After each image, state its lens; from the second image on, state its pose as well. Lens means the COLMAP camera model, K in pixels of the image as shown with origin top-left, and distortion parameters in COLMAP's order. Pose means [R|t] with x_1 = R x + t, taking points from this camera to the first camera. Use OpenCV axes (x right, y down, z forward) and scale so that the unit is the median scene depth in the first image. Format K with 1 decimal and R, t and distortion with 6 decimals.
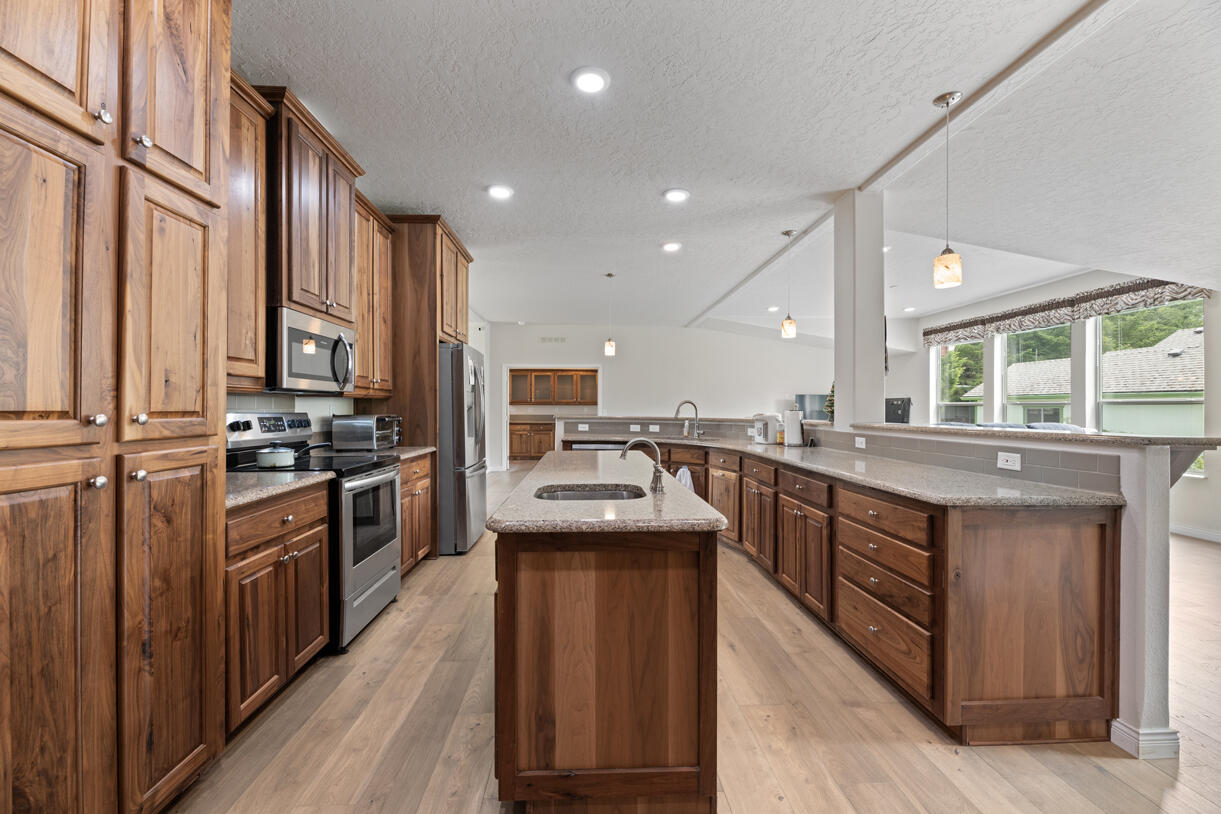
lens RADIAL K [[496.3, 0, 605.9], [0, 496.3, 406.9], [0, 0, 1]] dist [-0.000314, -0.000850]
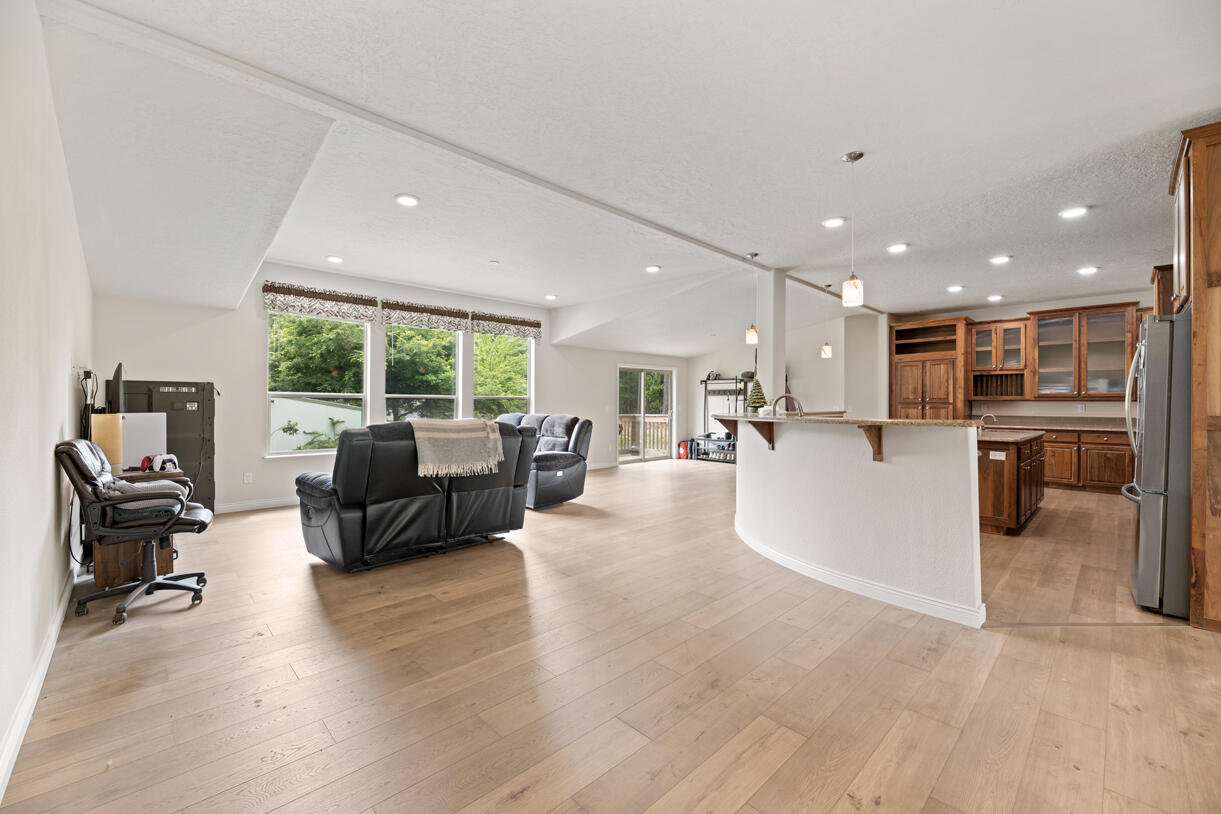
lens RADIAL K [[496.3, 0, 606.3], [0, 496.3, 405.9], [0, 0, 1]] dist [-0.000314, -0.000850]
pose [[-0.661039, -0.009251, 0.750294, -0.248176], [-0.008401, 0.999953, 0.004927, 0.004446], [-0.750304, -0.003047, -0.661085, 1.764615]]
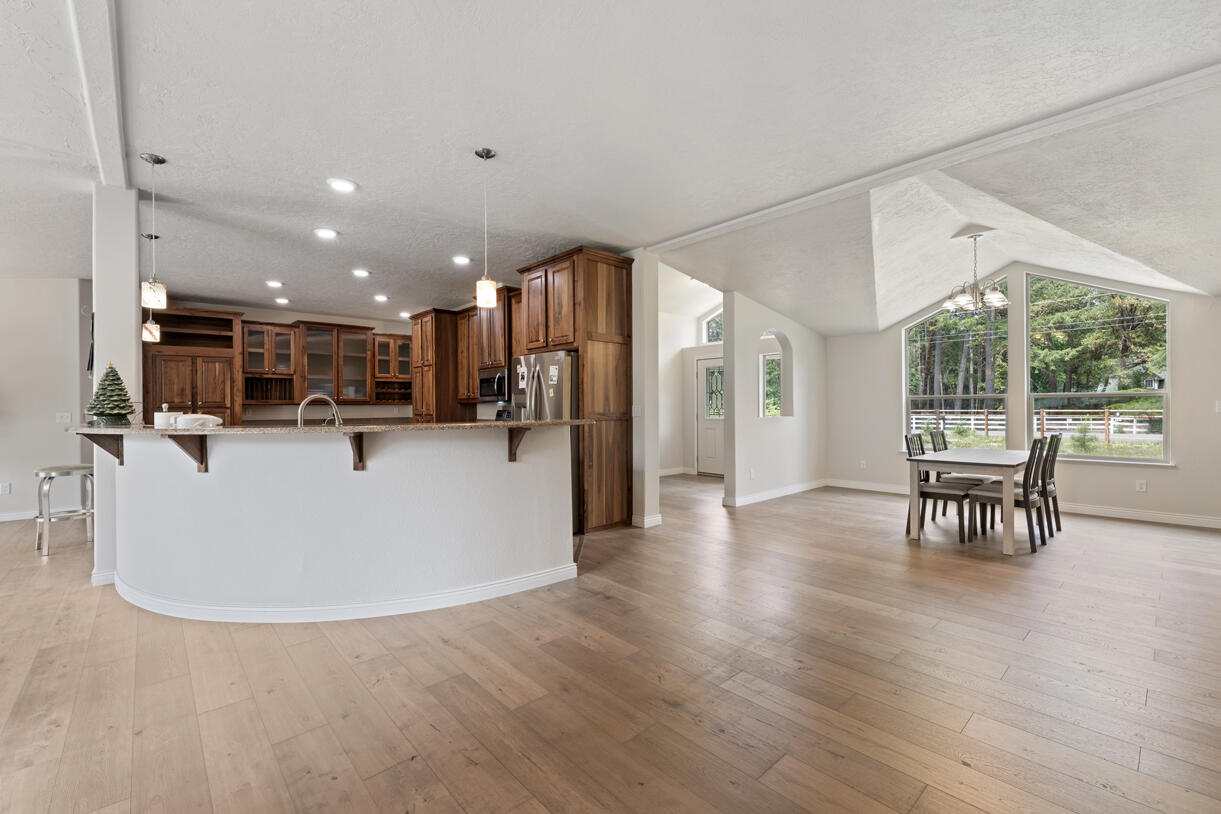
lens RADIAL K [[514.5, 0, 610.5], [0, 514.5, 405.3], [0, 0, 1]] dist [-0.004646, -0.000210]
pose [[-0.769985, 0.000095, -0.638062, 0.287167], [0.007264, 0.999936, -0.008617, 0.008254], [0.638021, -0.011270, -0.769937, 1.702841]]
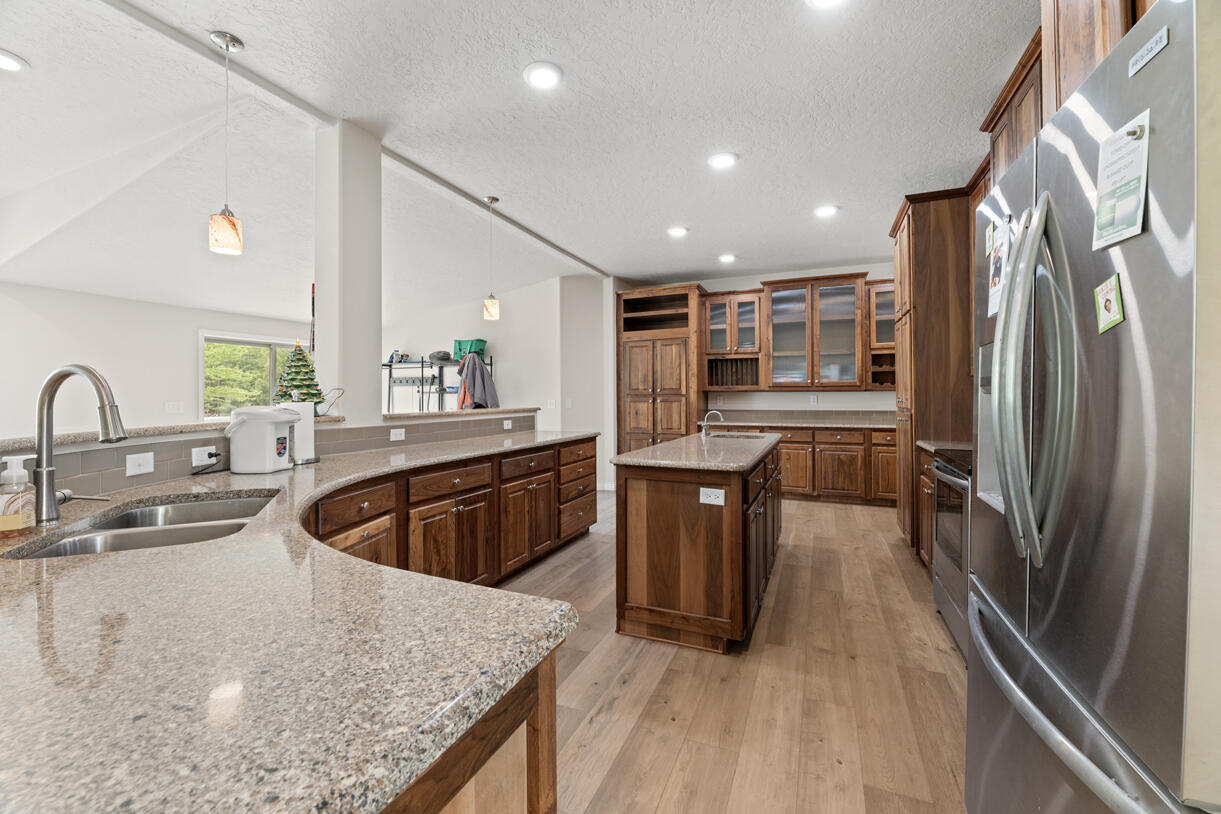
lens RADIAL K [[496.3, 0, 609.9], [0, 496.3, 396.8], [0, 0, 1]] dist [-0.000314, -0.000850]
pose [[-0.901454, 0.000221, 0.432874, -0.158149], [-0.000990, 0.999996, -0.002574, 0.002439], [-0.432873, -0.002749, -0.901451, 1.104295]]
